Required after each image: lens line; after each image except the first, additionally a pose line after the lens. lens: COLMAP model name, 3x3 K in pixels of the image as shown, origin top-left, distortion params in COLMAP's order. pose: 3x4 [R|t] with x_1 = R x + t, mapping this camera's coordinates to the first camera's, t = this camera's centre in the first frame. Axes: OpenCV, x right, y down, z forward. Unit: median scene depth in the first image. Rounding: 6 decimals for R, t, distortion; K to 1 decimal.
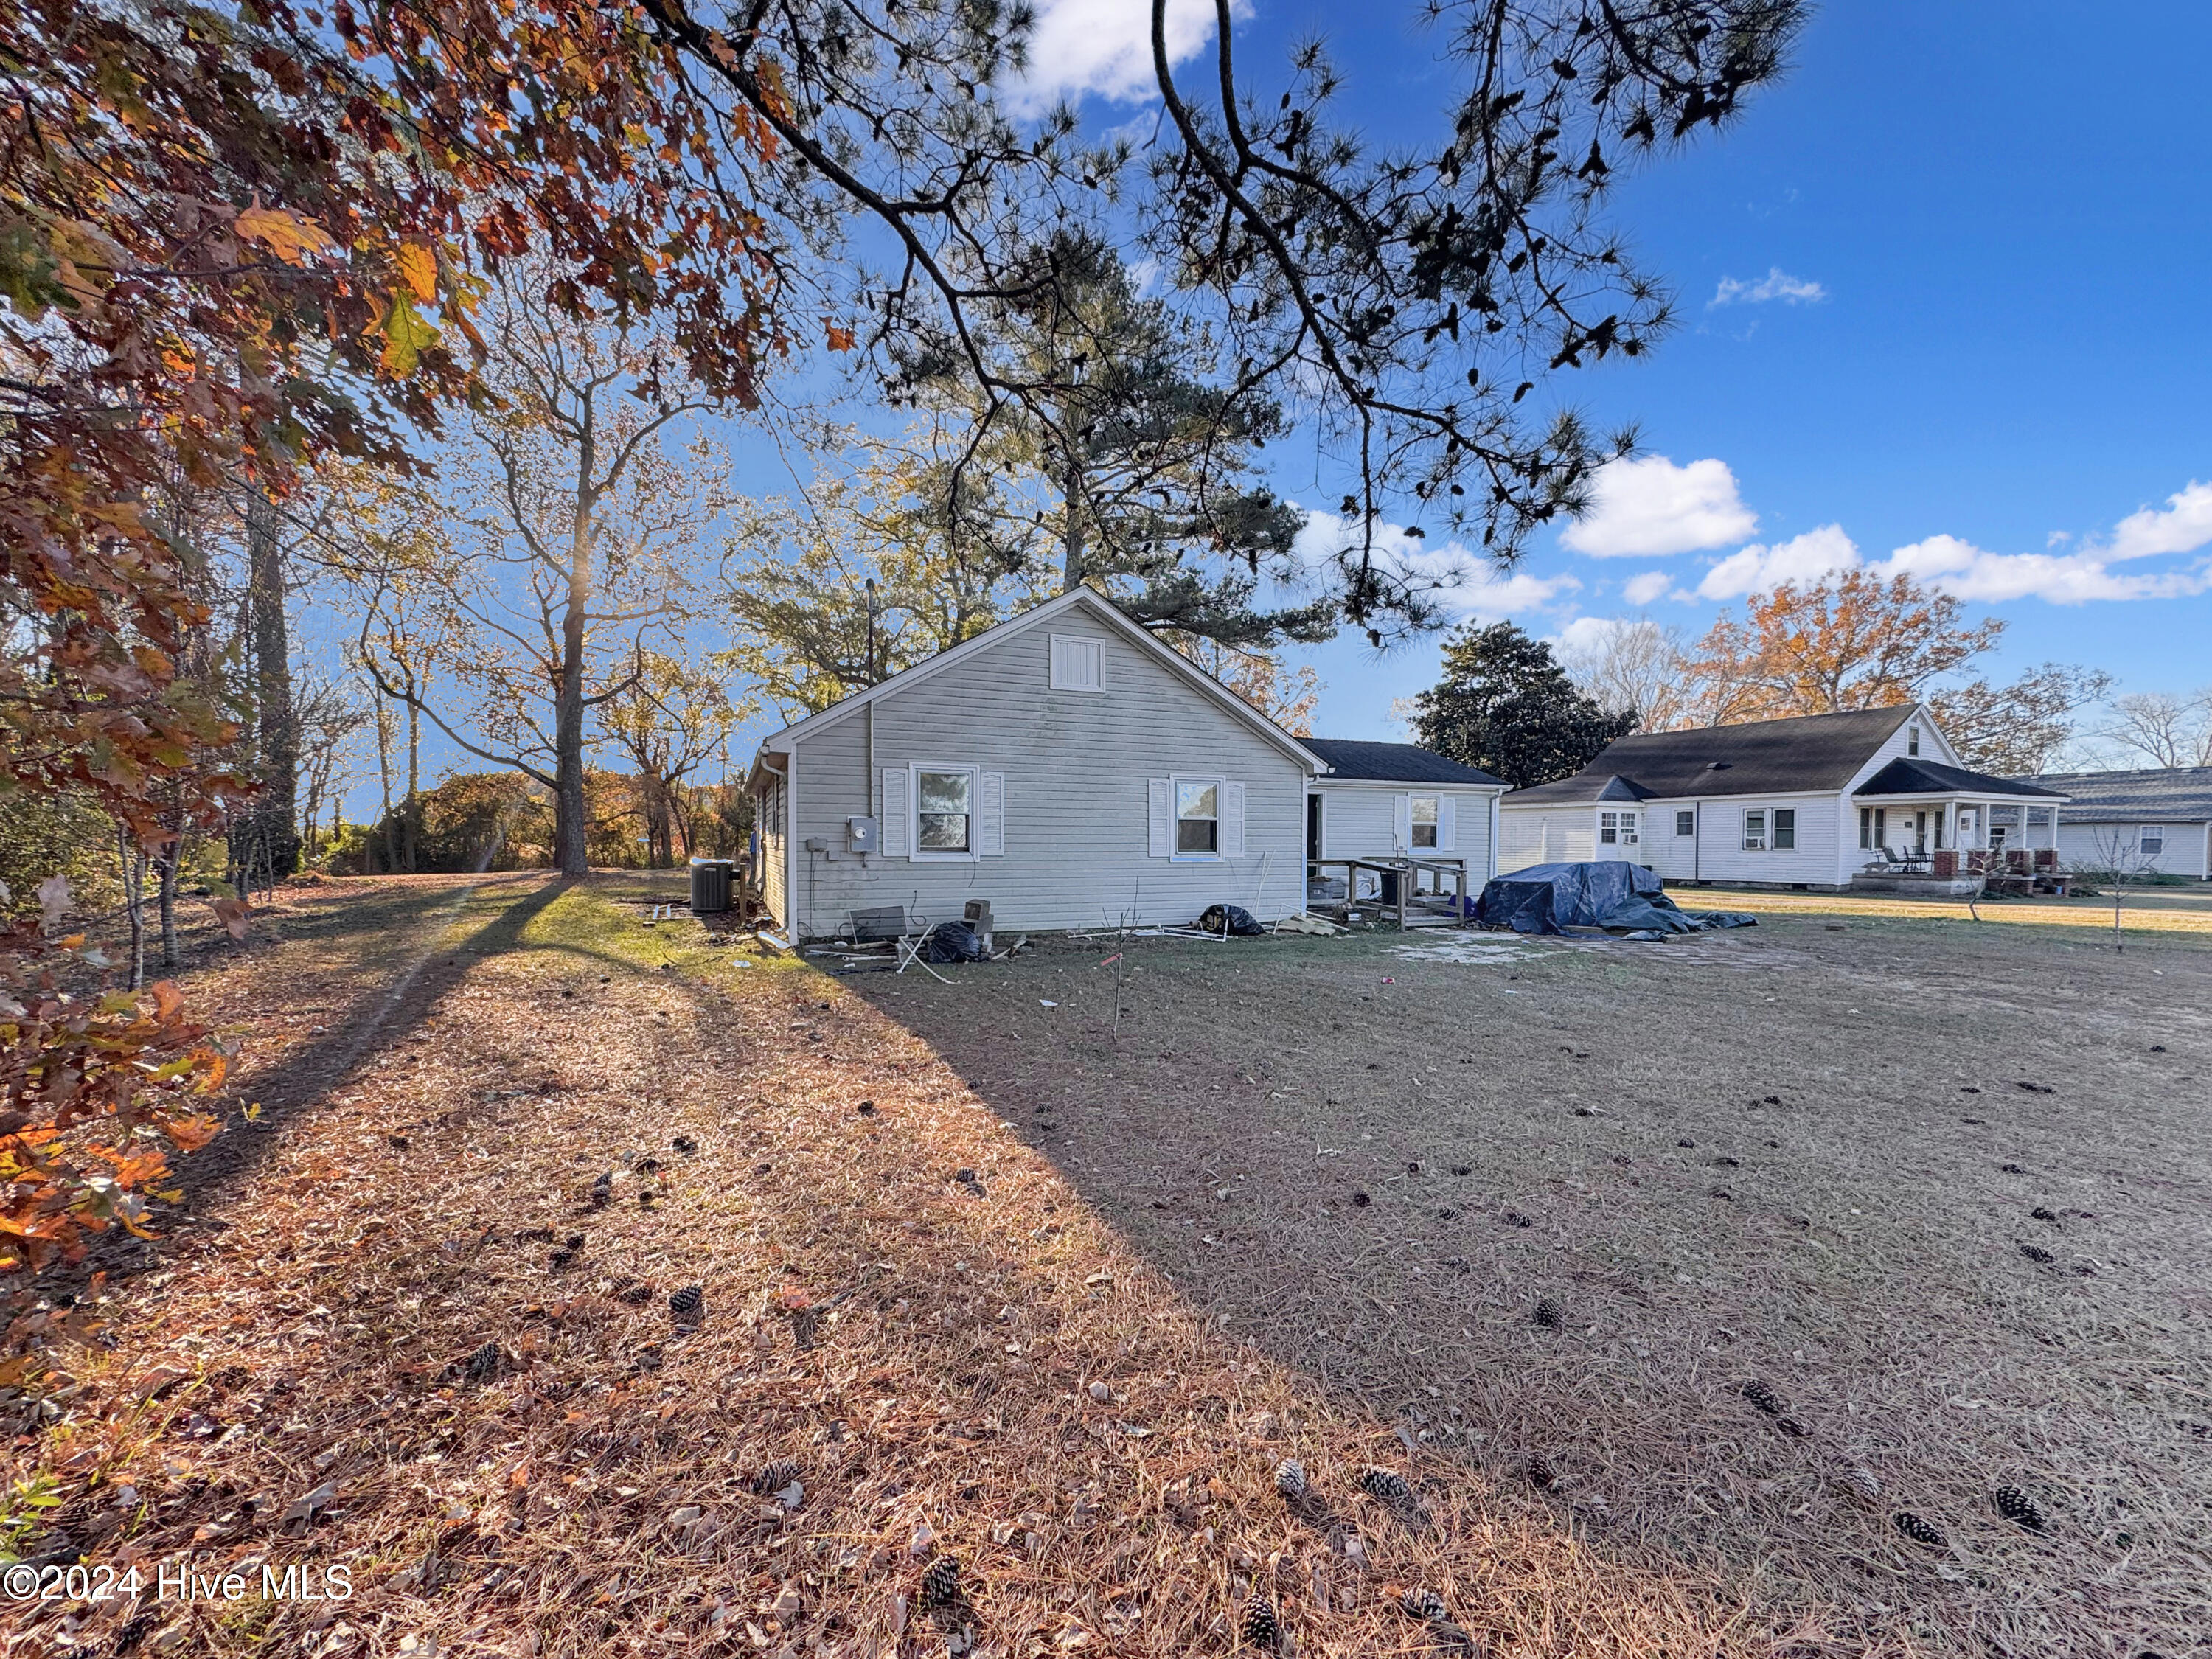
lens RADIAL K [[887.6, 0, 1105.2], [0, 887.6, 846.1], [0, 0, 1]] dist [-0.001616, 0.000033]
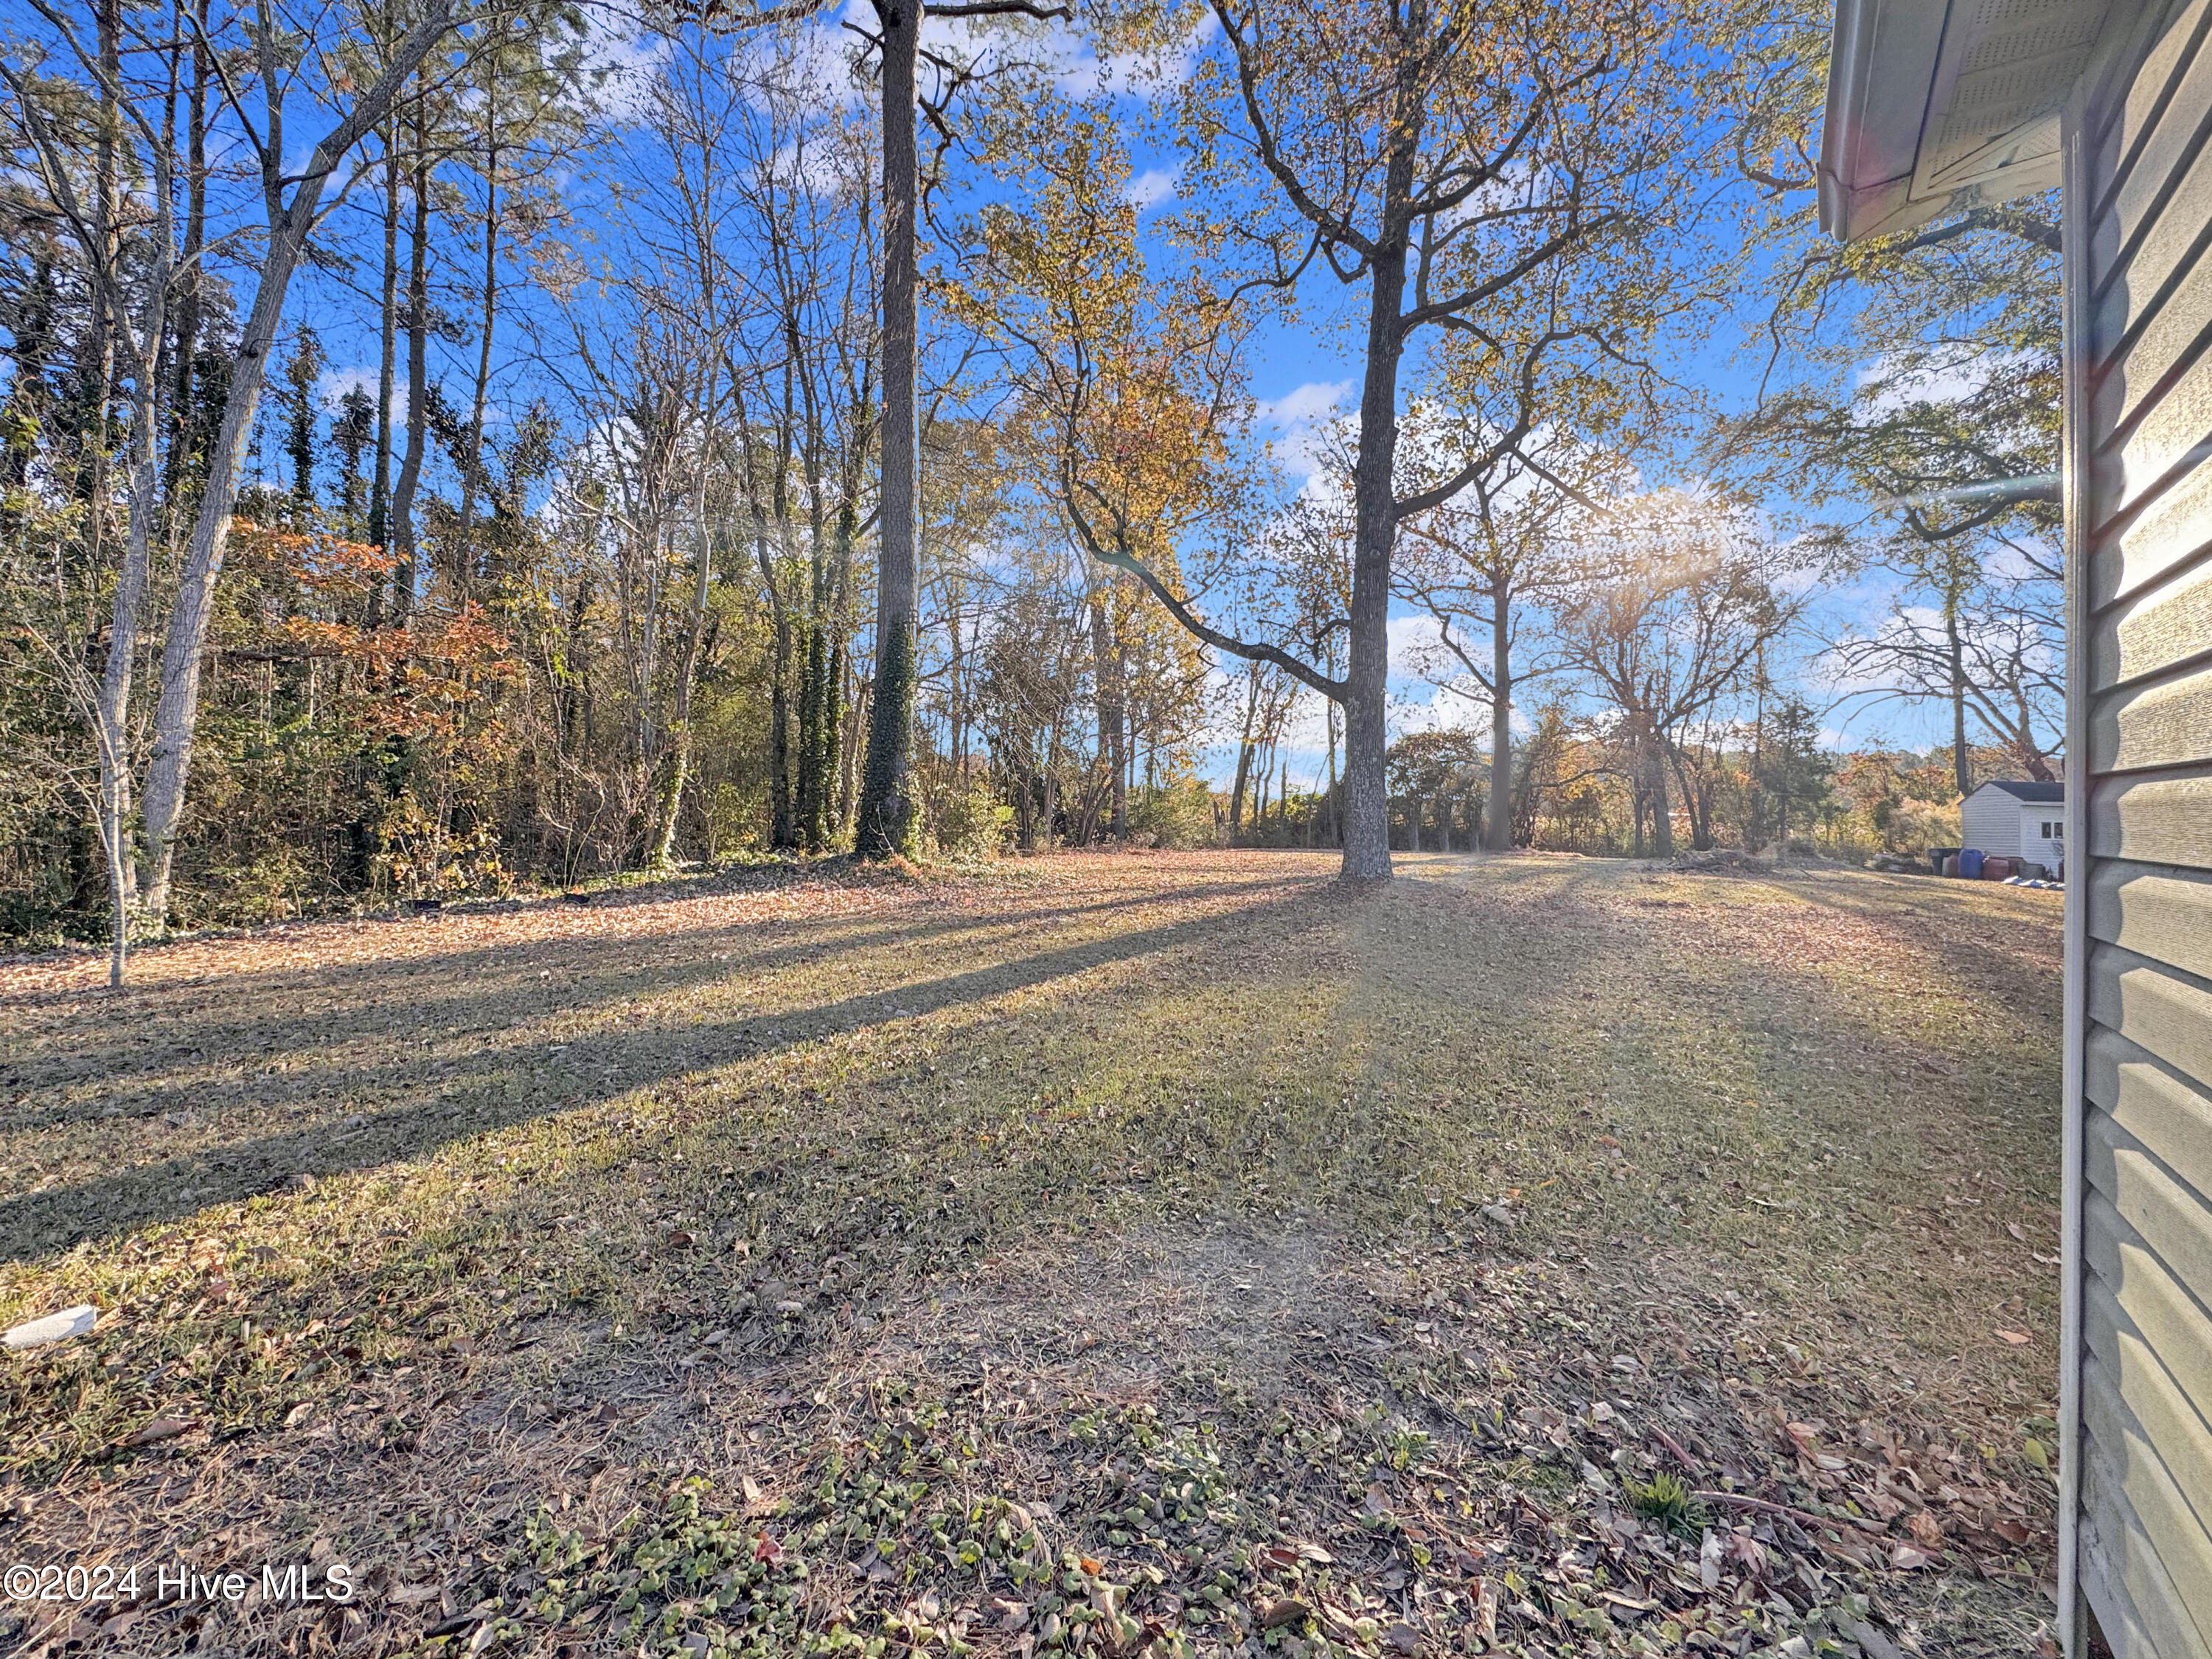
lens RADIAL K [[887.6, 0, 1104.8], [0, 887.6, 826.8], [0, 0, 1]] dist [-0.001616, 0.000033]
pose [[0.514387, -0.006506, -0.857534, -0.153109], [0.012647, 0.999920, 0.000000, -0.000179], [0.857465, -0.010845, 0.514428, 0.327006]]
